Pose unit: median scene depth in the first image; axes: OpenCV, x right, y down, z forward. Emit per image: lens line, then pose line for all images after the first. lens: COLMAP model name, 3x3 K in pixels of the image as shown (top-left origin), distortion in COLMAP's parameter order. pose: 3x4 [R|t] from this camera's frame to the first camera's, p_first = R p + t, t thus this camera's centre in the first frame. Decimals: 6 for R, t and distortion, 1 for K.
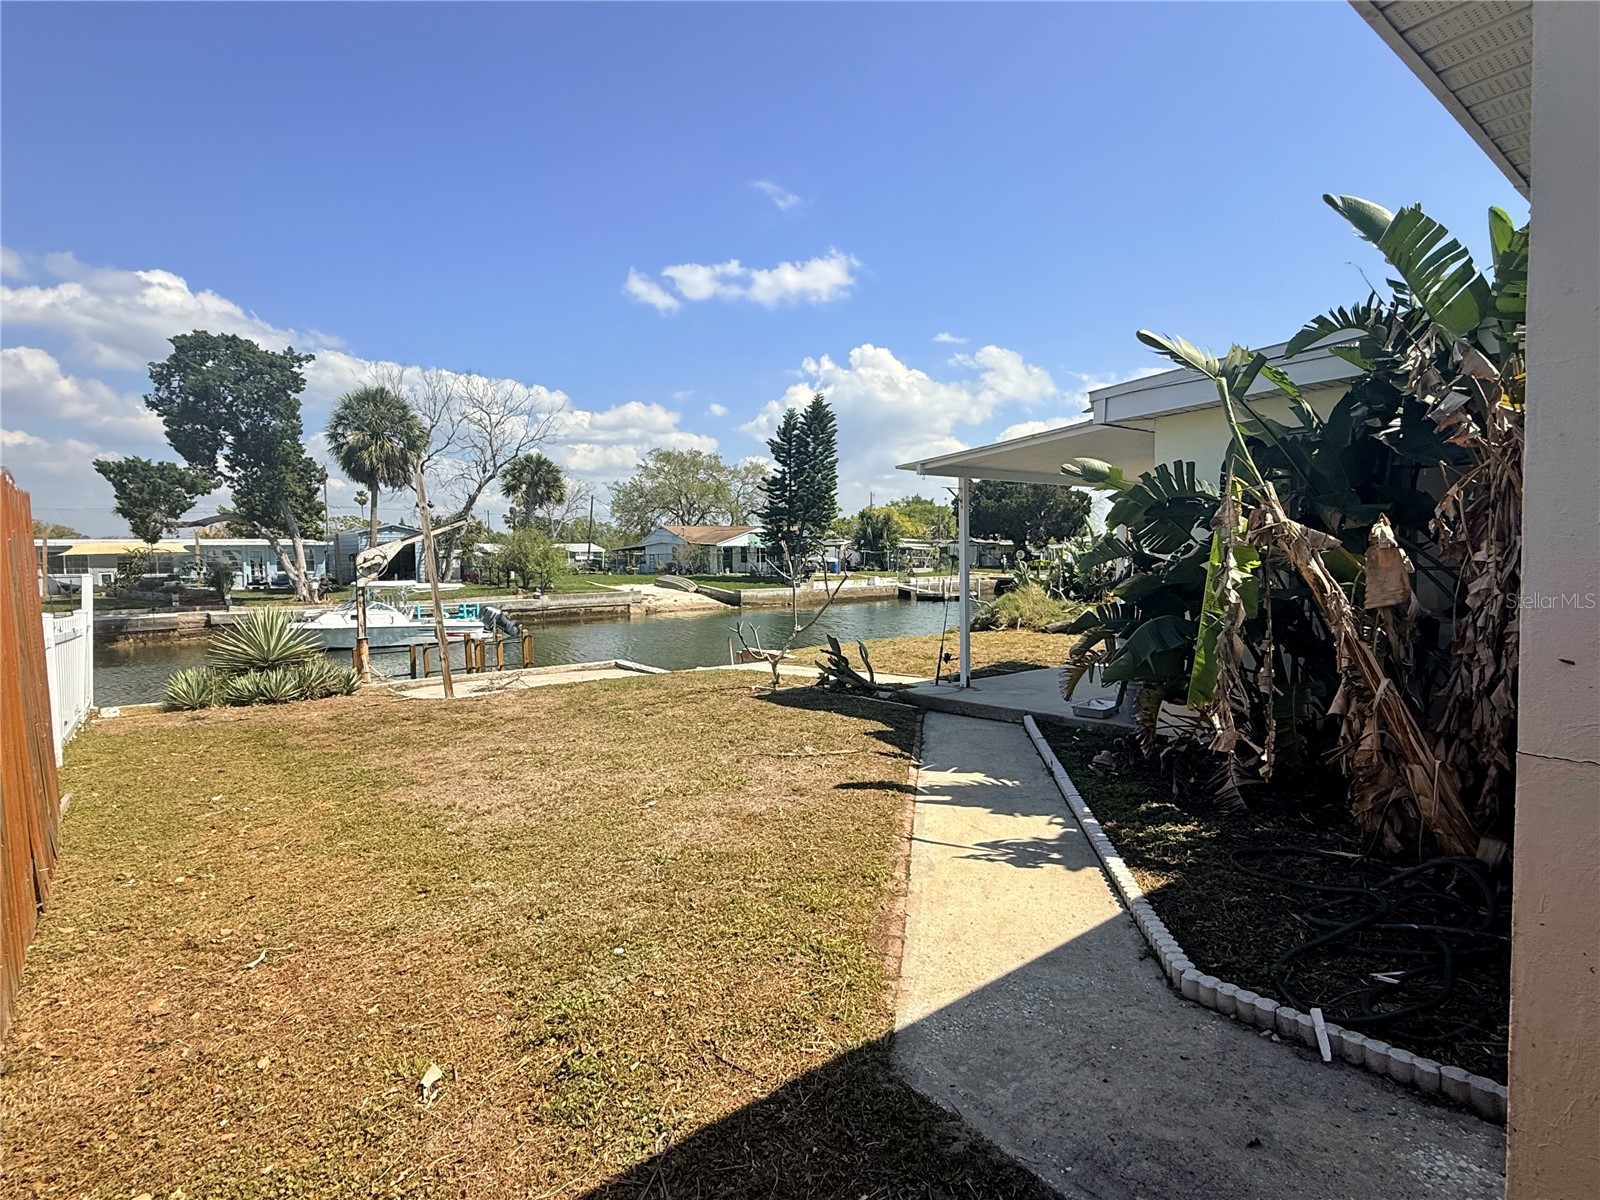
lens RADIAL K [[829.7, 0, 806.5], [0, 829.7, 604.0], [0, 0, 1]] dist [0.001270, 0.003393]
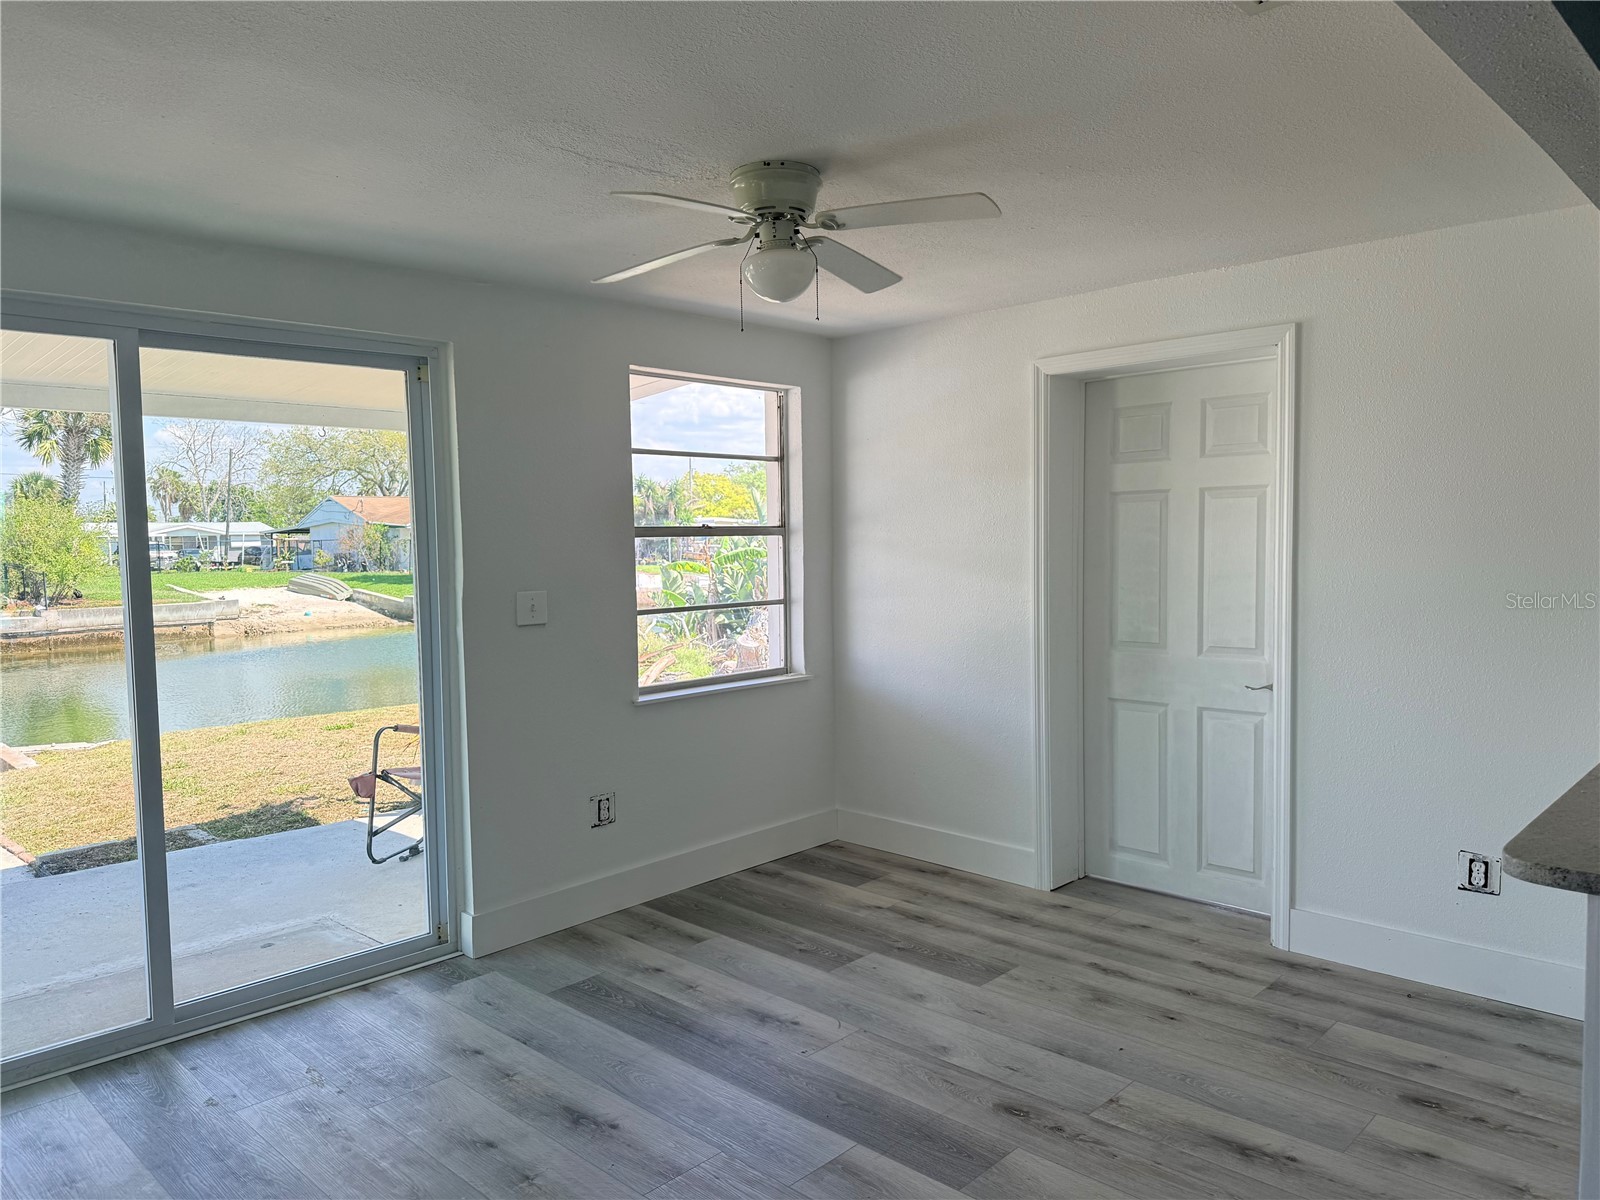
lens RADIAL K [[1124.2, 0, 791.5], [0, 1124.2, 605.7], [0, 0, 1]] dist [0.063831, -0.063838]
pose [[0.992192, -0.008529, 0.124427, 0.101675], [0.008285, 0.999963, 0.002476, -0.009243], [-0.124443, -0.001426, 0.992226, 0.077559]]
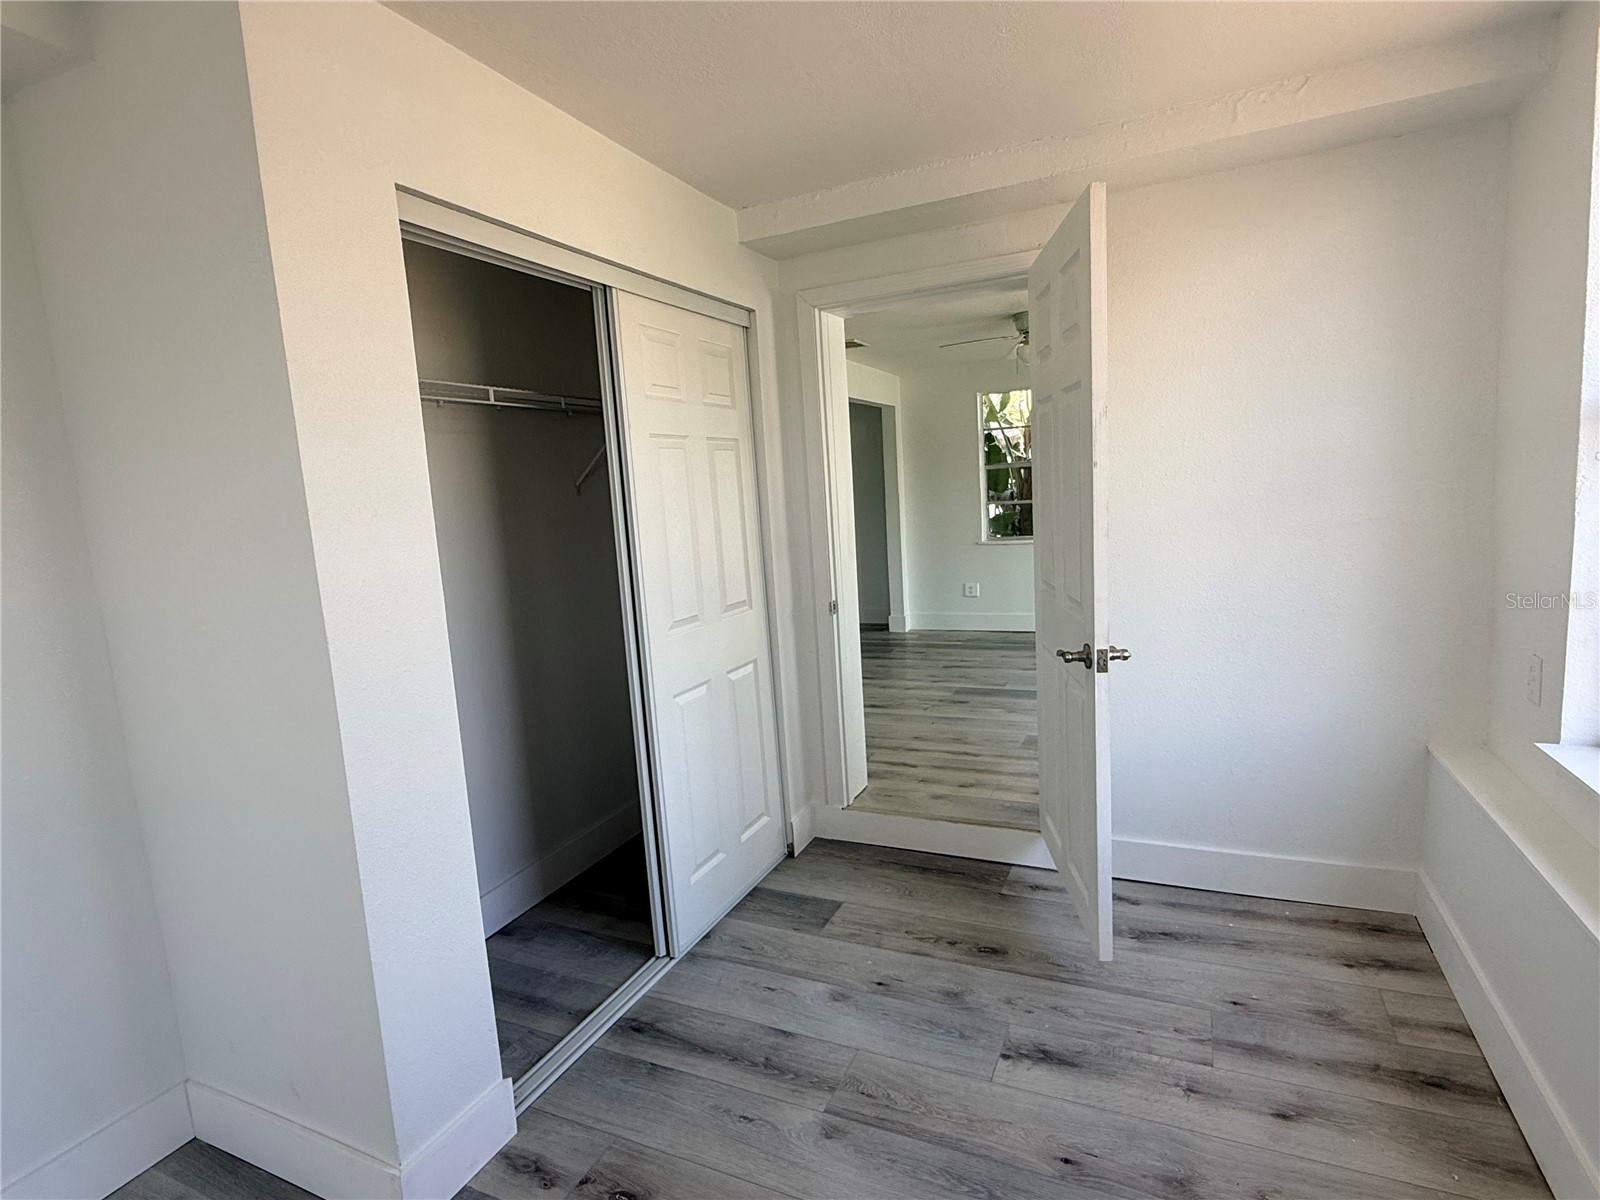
lens RADIAL K [[829.7, 0, 795.2], [0, 829.7, 594.6], [0, 0, 1]] dist [0.001270, 0.003393]
pose [[-0.896726, 0.120351, -0.425909, 0.174143], [0.047541, 0.982943, 0.177660, -0.015247], [0.440026, 0.139064, -0.887152, 0.202887]]
